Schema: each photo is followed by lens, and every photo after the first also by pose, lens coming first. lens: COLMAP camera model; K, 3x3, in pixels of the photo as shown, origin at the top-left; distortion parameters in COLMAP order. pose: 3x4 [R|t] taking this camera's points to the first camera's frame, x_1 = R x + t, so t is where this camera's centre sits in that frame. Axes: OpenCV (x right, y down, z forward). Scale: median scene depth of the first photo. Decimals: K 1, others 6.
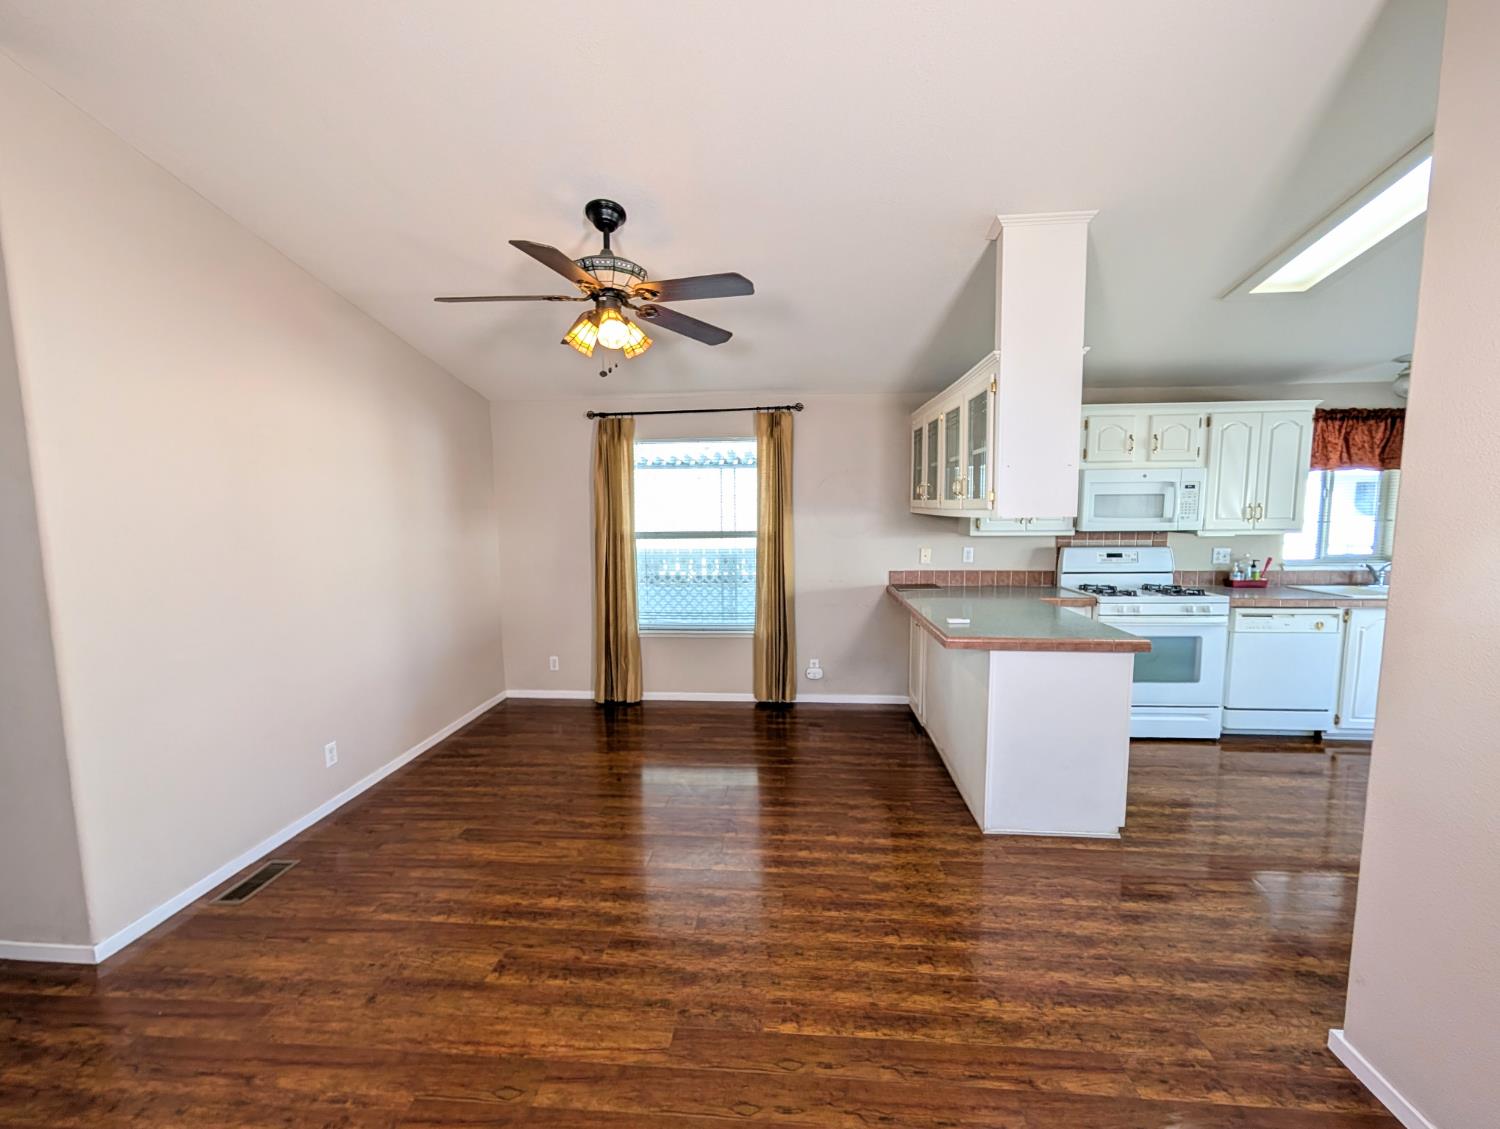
lens RADIAL K [[612.8, 0, 754.7], [0, 612.8, 567.6], [0, 0, 1]] dist [0.002830, -0.000510]
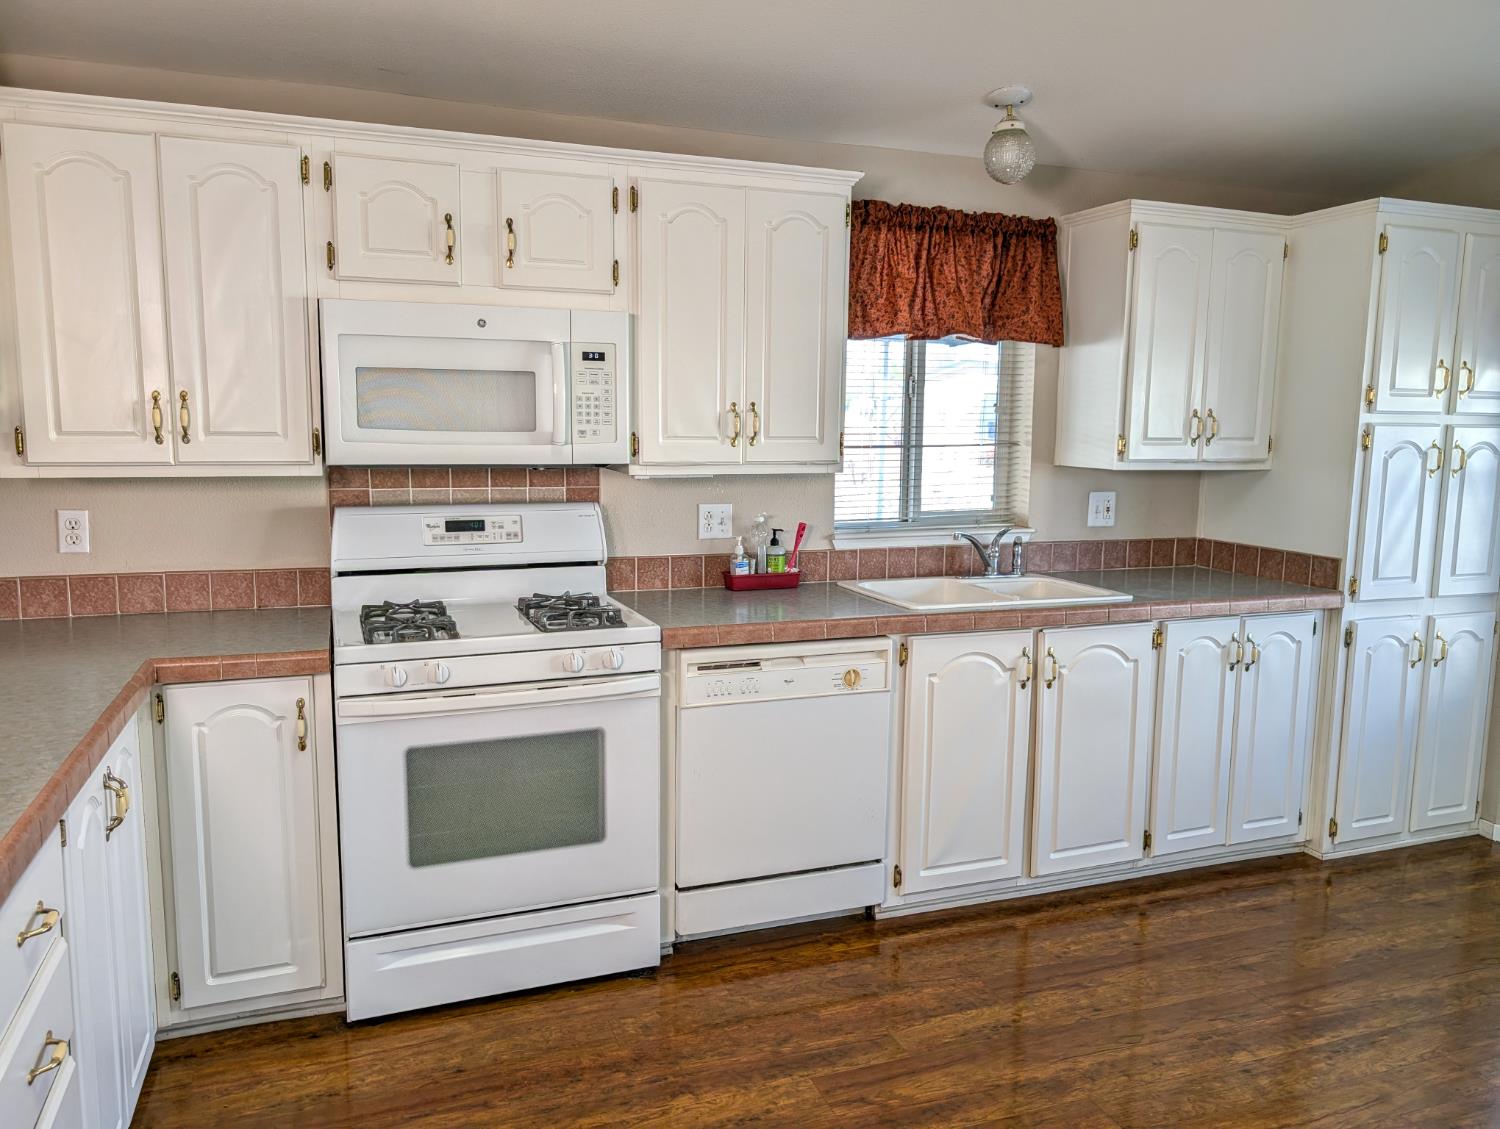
lens RADIAL K [[1075.7, 0, 736.5], [0, 1075.7, 559.8], [0, 0, 1]] dist [0.024075, -0.023014]
pose [[0.910333, -0.036629, 0.412252, 0.513700], [0.024042, 0.999074, 0.035679, -0.021019], [-0.413177, -0.022569, 0.910371, 0.319133]]
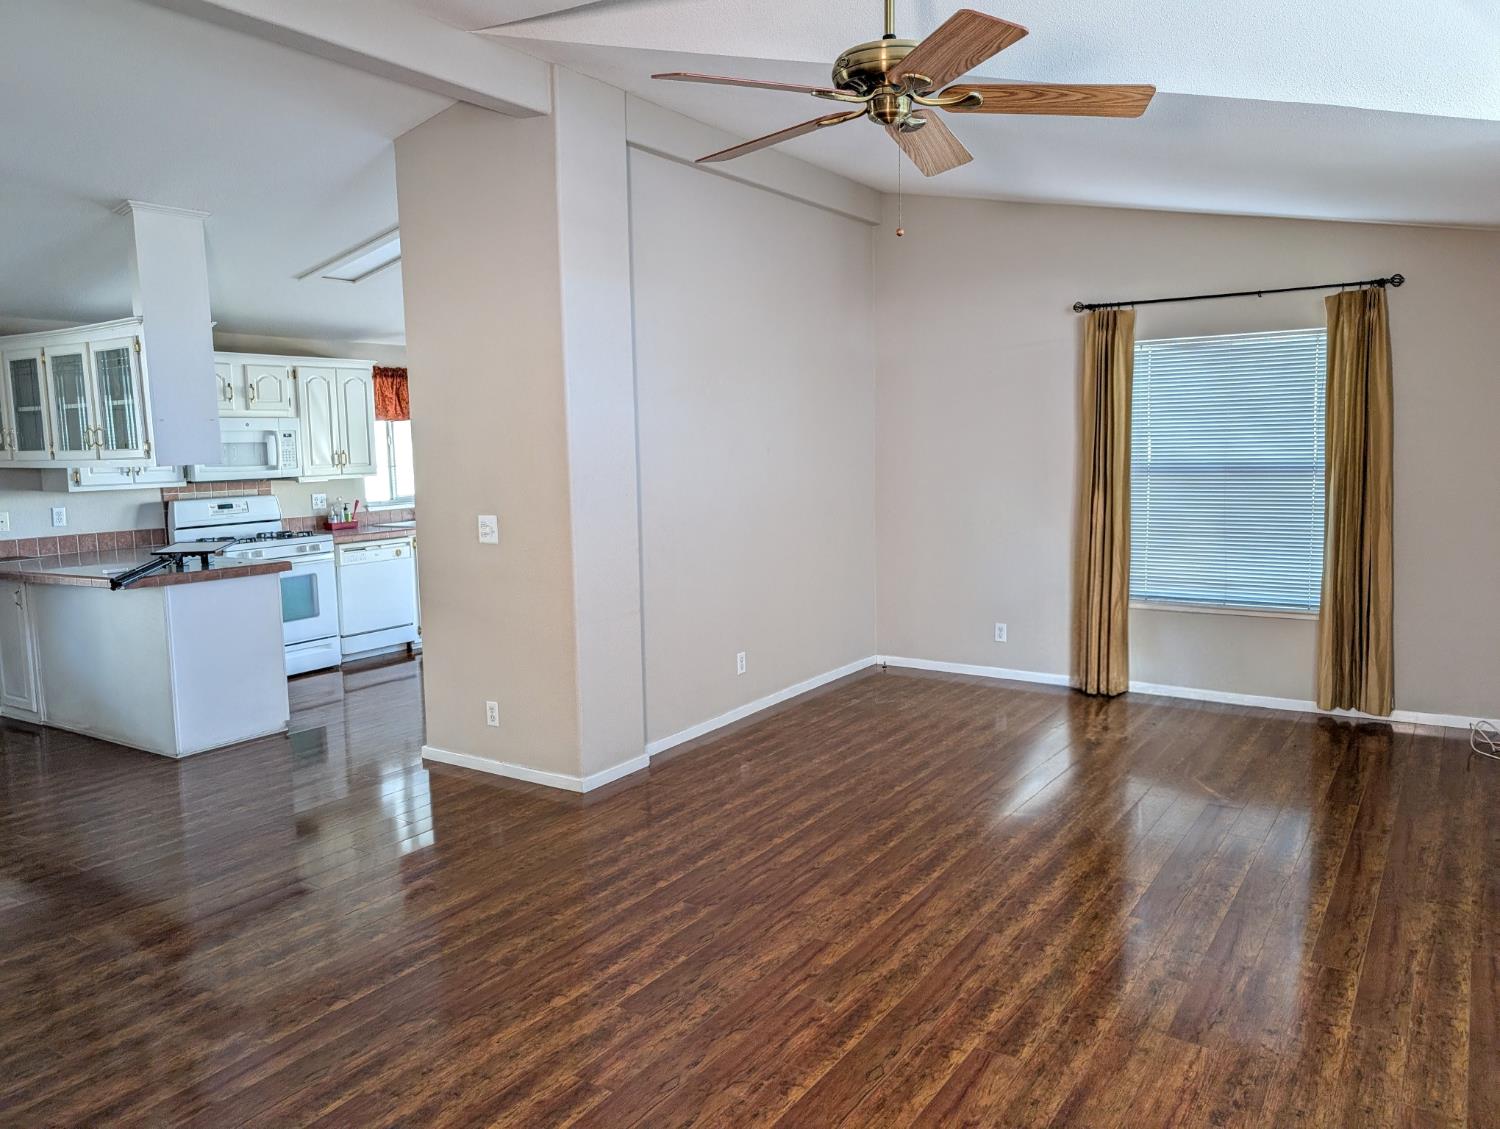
lens RADIAL K [[1075.7, 0, 754.9], [0, 1075.7, 555.9], [0, 0, 1]] dist [0.024075, -0.023014]
pose [[0.486850, -0.096307, 0.868160, -0.542835], [0.105269, 0.993128, 0.051136, 0.064686], [-0.867119, 0.066495, 0.493643, -0.612234]]
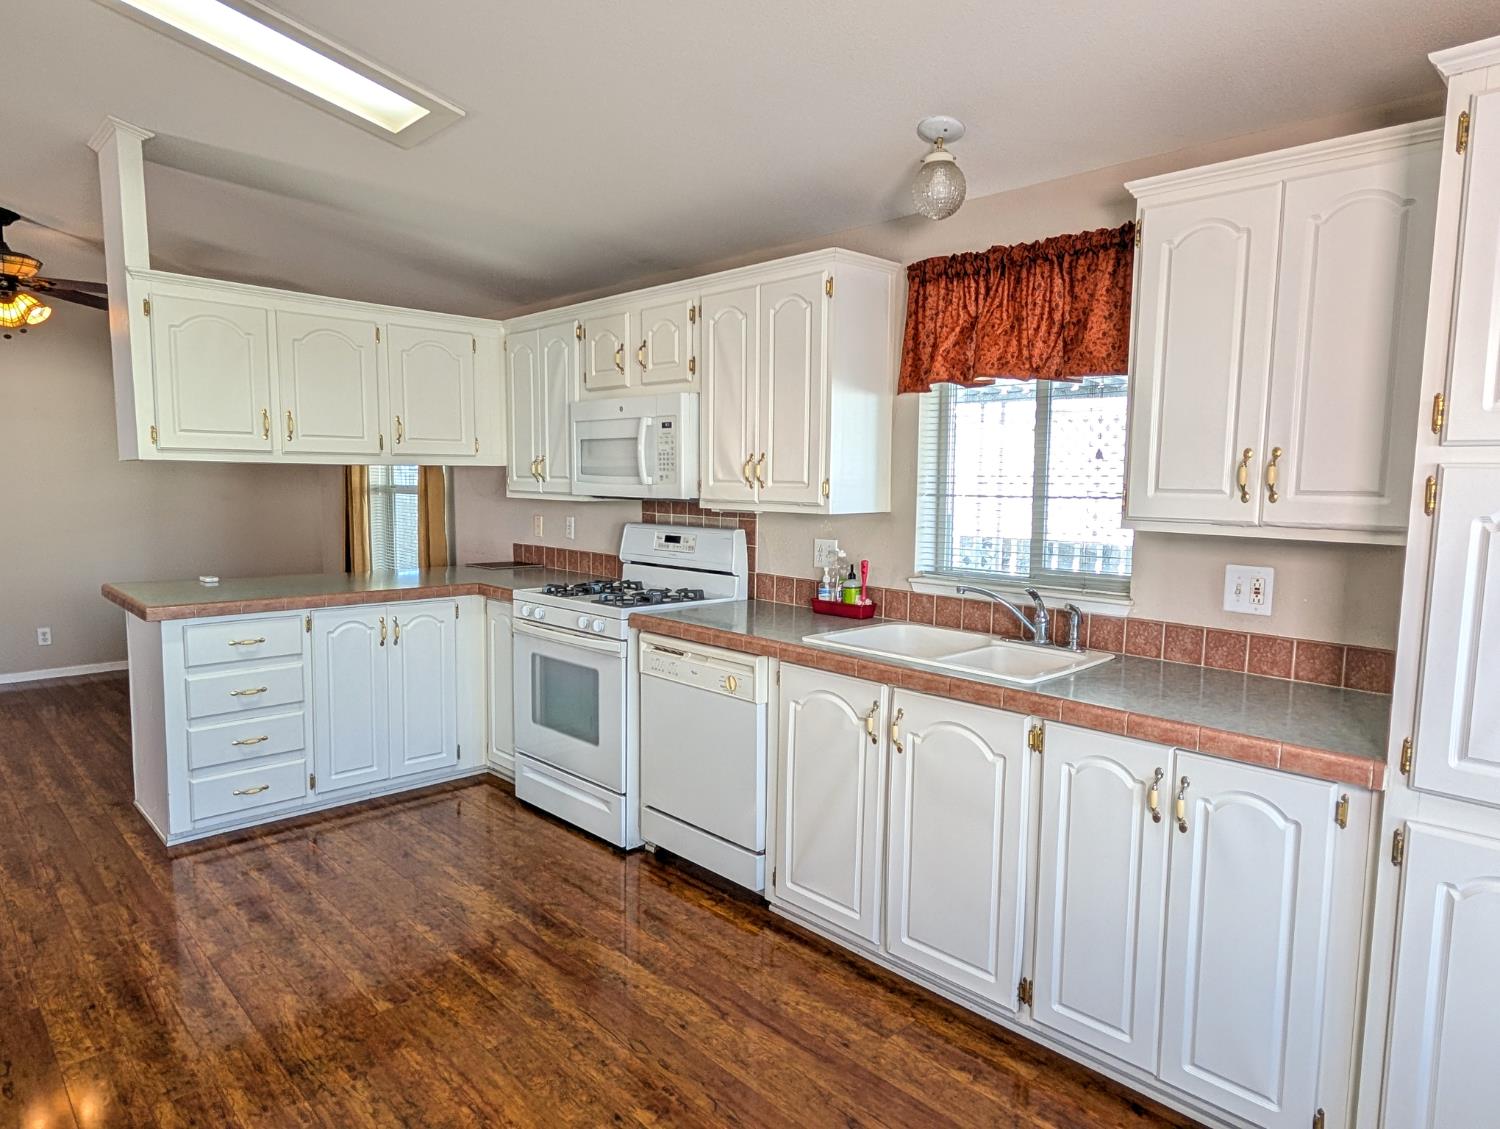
lens RADIAL K [[910.2, 0, 765.6], [0, 910.2, 566.0], [0, 0, 1]] dist [-0.000452, -0.000792]
pose [[0.753480, 0.082741, -0.652244, 1.414105], [-0.084249, 0.996022, 0.029026, -0.030697], [0.652051, 0.033081, 0.757453, 0.414228]]
